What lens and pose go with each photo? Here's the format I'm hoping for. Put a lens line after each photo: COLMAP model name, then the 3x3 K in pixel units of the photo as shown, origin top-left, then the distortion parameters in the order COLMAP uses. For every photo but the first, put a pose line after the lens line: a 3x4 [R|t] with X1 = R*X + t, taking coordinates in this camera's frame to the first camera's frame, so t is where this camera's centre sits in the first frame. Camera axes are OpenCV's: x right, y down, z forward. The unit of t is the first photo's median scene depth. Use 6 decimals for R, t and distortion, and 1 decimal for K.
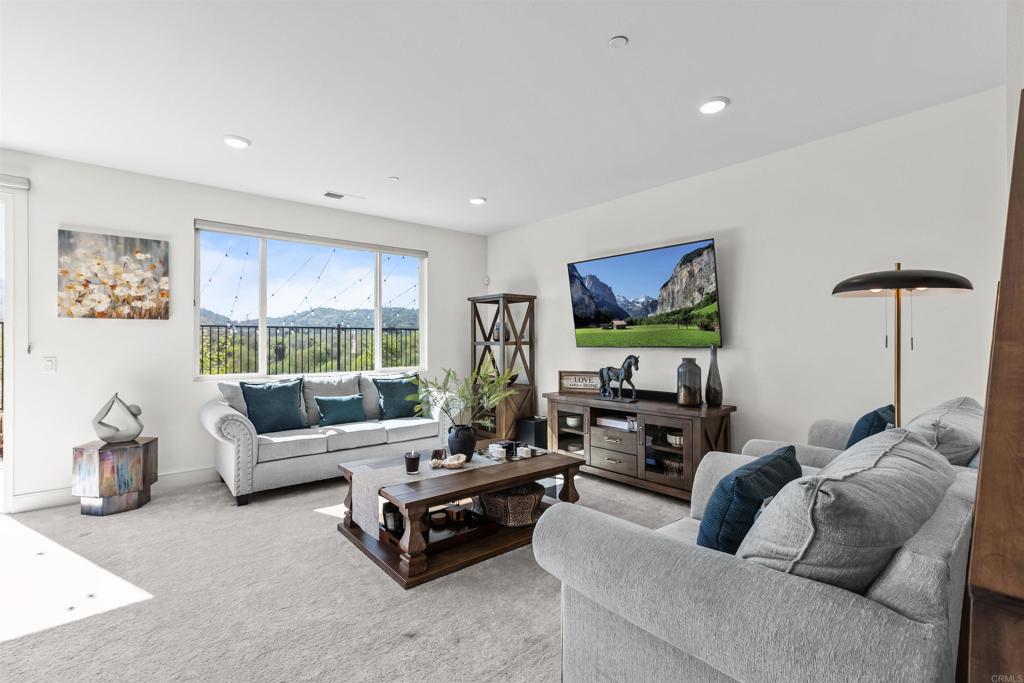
lens RADIAL K [[460.2, 0, 518.5], [0, 460.2, 344.2], [0, 0, 1]] dist [0.001945, 0.000277]
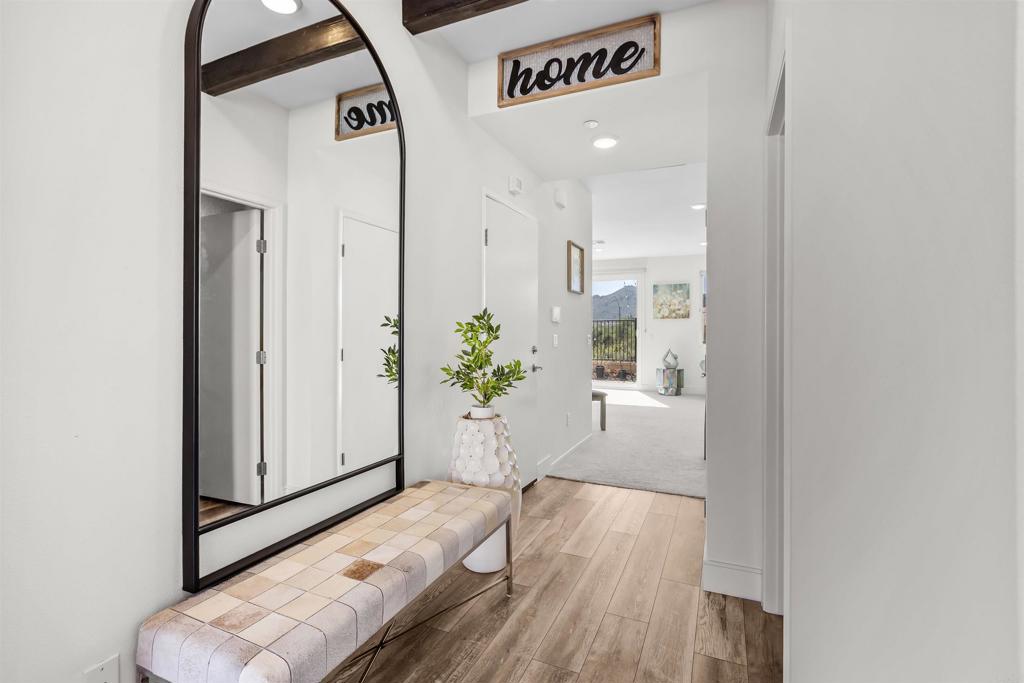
lens RADIAL K [[460.2, 0, 514.2], [0, 460.2, 336.0], [0, 0, 1]] dist [0.001945, 0.000277]
pose [[0.453200, 0.009909, -0.891354, 0.901764], [-0.000814, 0.999942, 0.010702, 0.009595], [0.891409, -0.004124, 0.453182, -0.819090]]
